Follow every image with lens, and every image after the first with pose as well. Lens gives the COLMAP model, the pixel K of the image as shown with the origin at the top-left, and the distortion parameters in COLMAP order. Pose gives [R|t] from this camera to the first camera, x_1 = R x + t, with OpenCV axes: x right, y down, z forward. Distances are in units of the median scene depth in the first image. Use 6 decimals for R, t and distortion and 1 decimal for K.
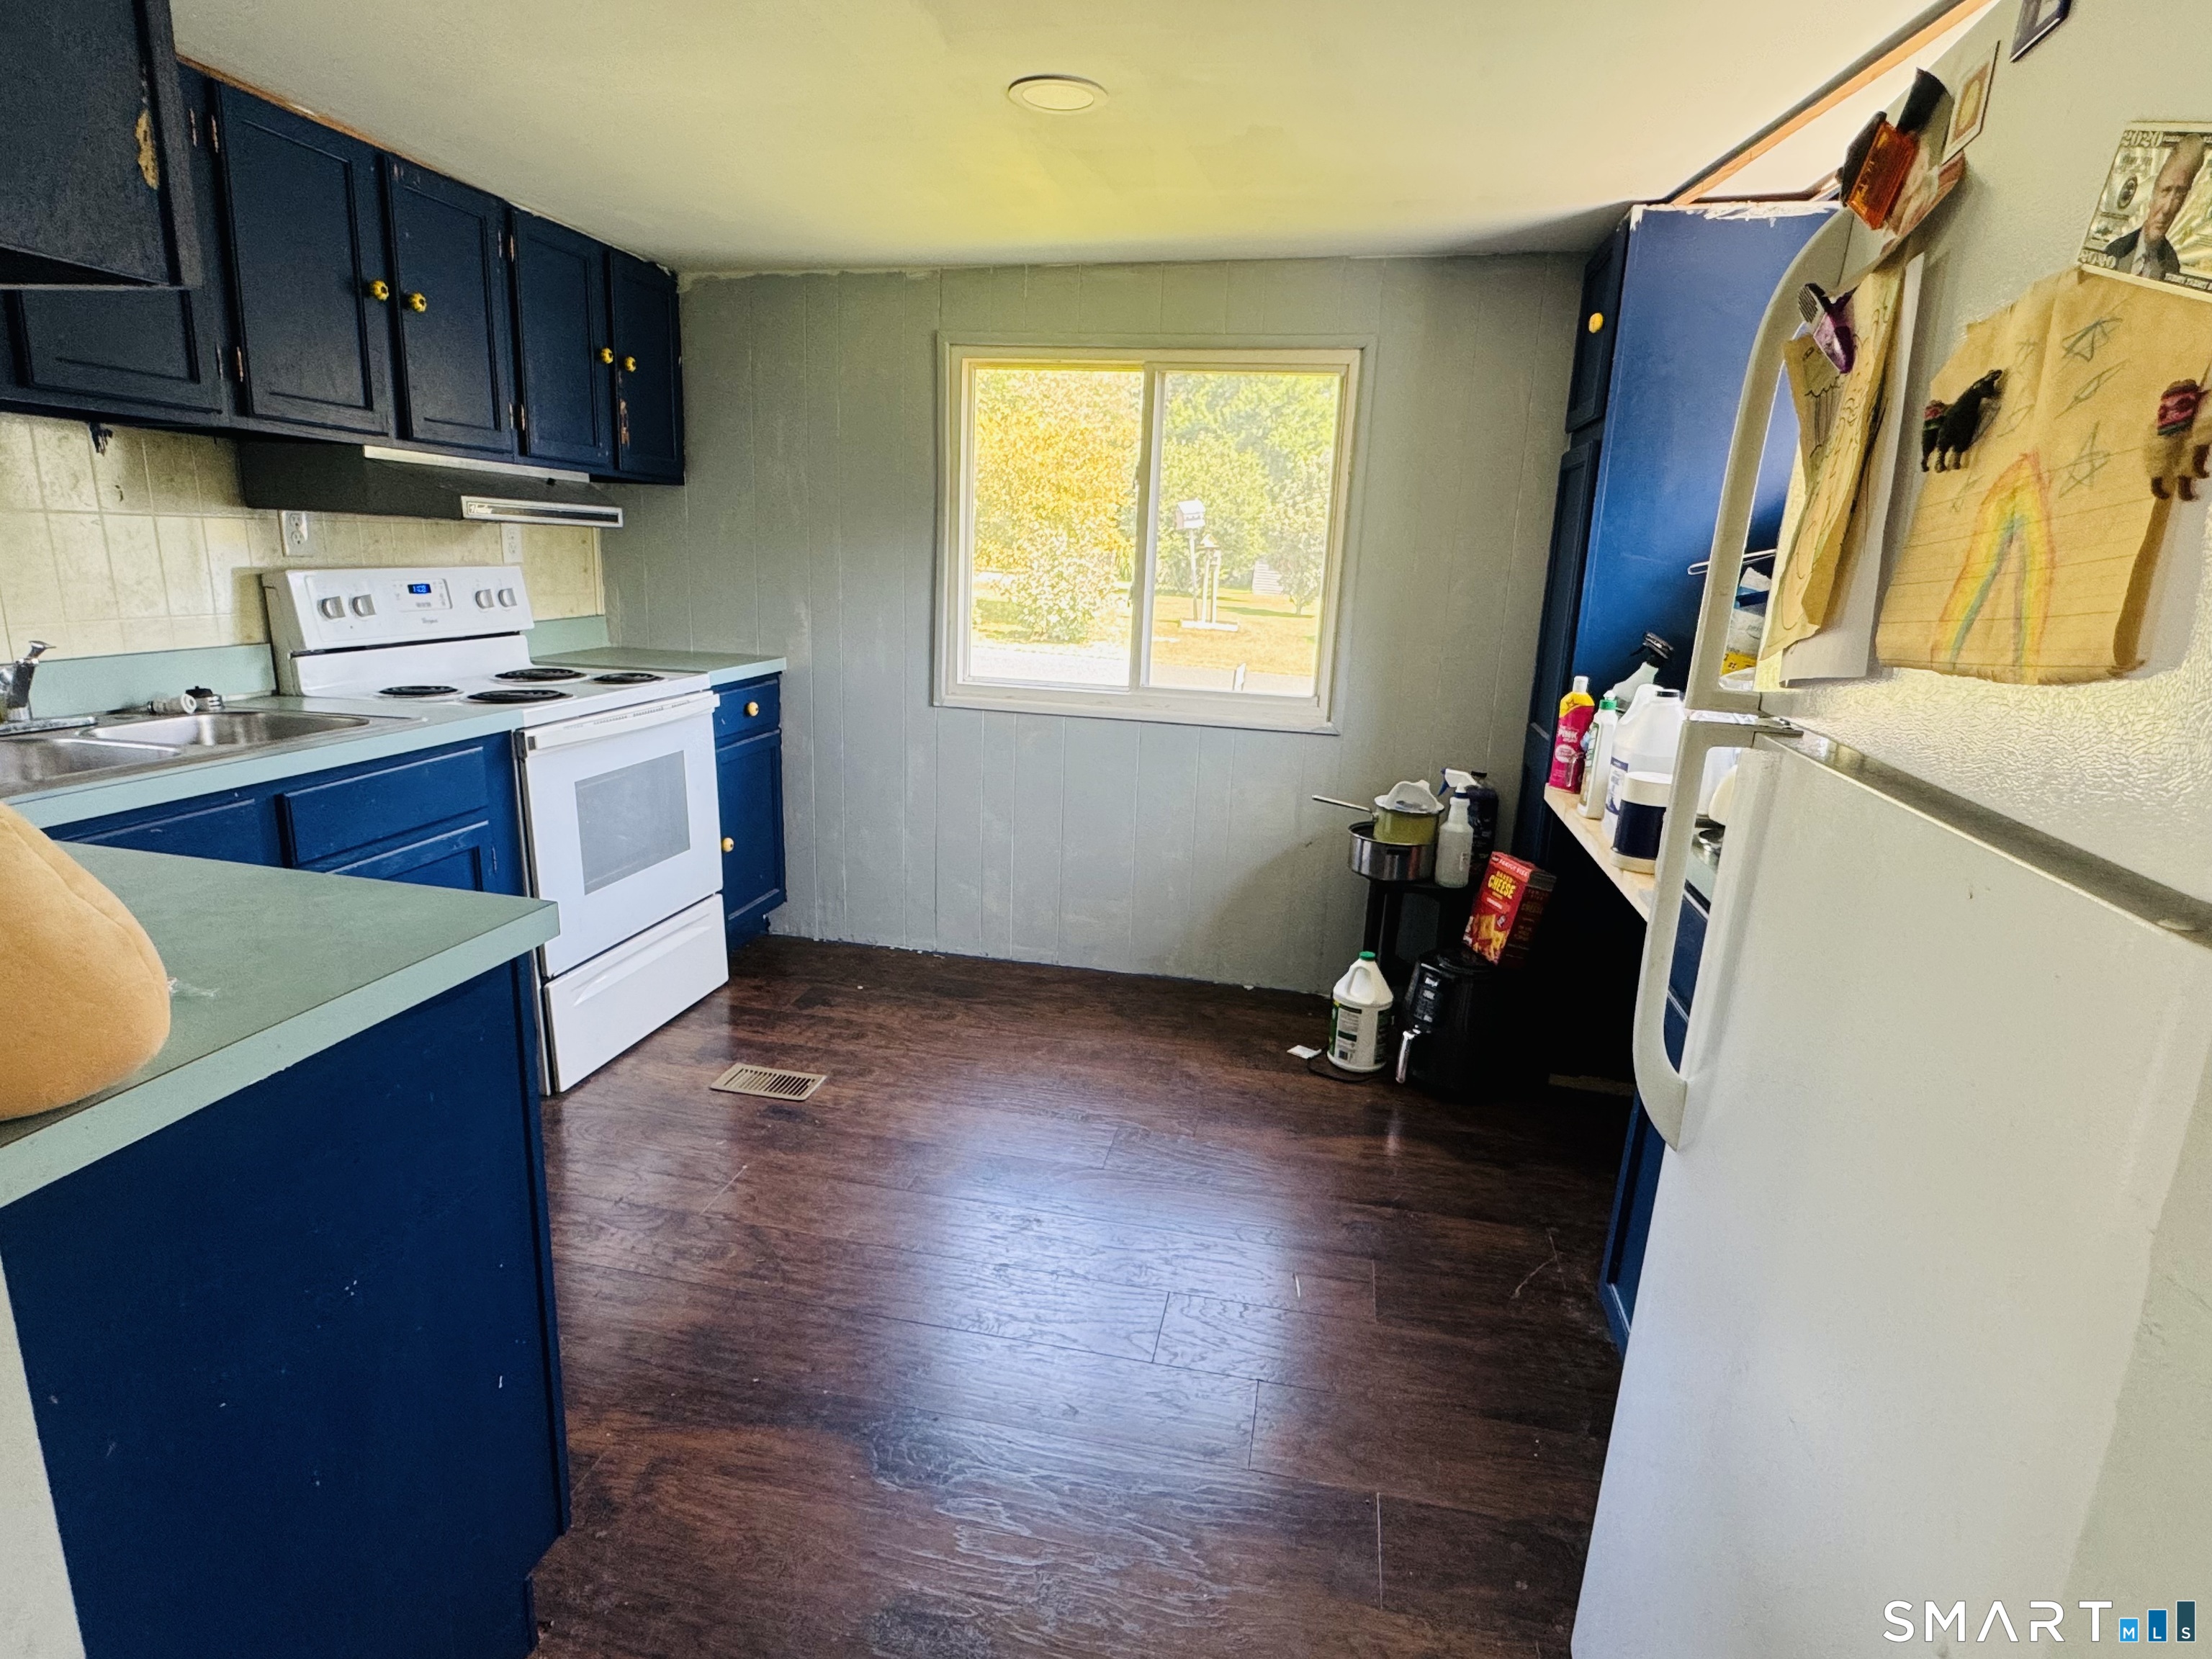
lens RADIAL K [[1184.4, 0, 1106.0], [0, 1184.4, 829.5], [0, 0, 1]] dist [0.000255, 0.000250]
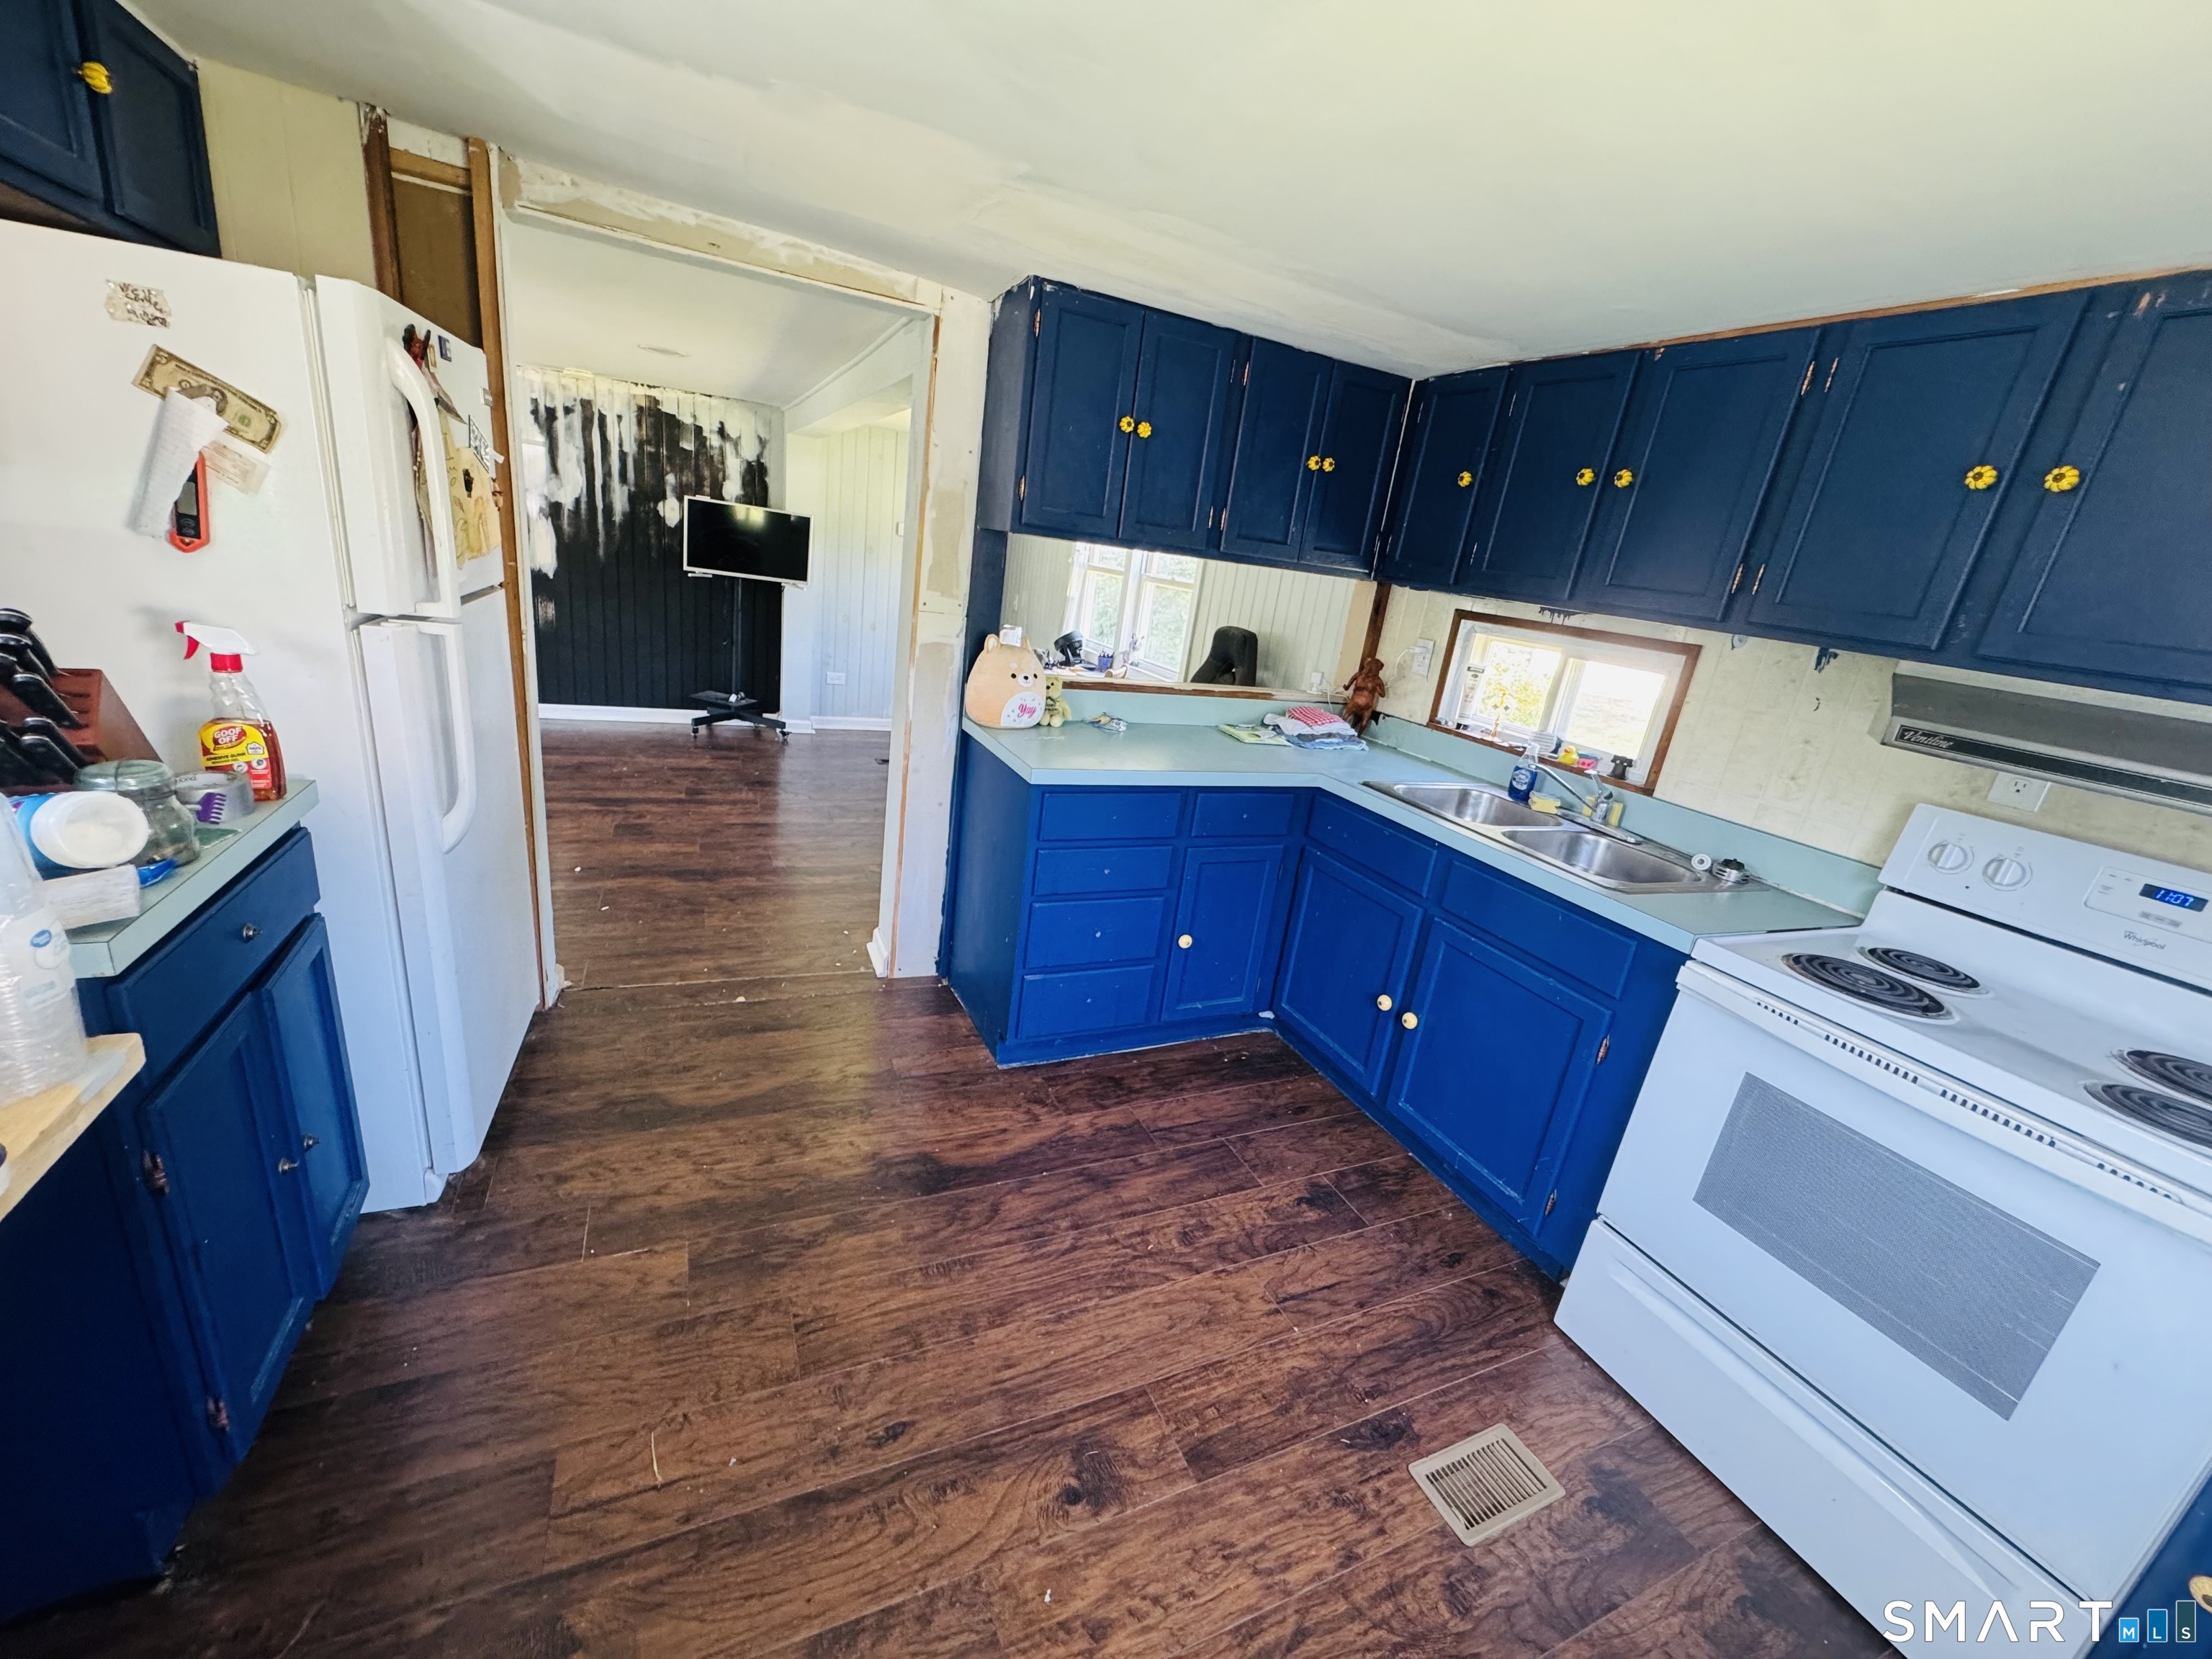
lens RADIAL K [[874.7, 0, 1106.0], [0, 874.7, 829.5], [0, 0, 1]] dist [-0.004232, -0.000033]
pose [[-0.794950, 0.034665, -0.605683, 0.210839], [-0.298122, 0.847188, 0.439768, -0.294218], [0.528372, 0.530161, -0.663138, 1.067559]]
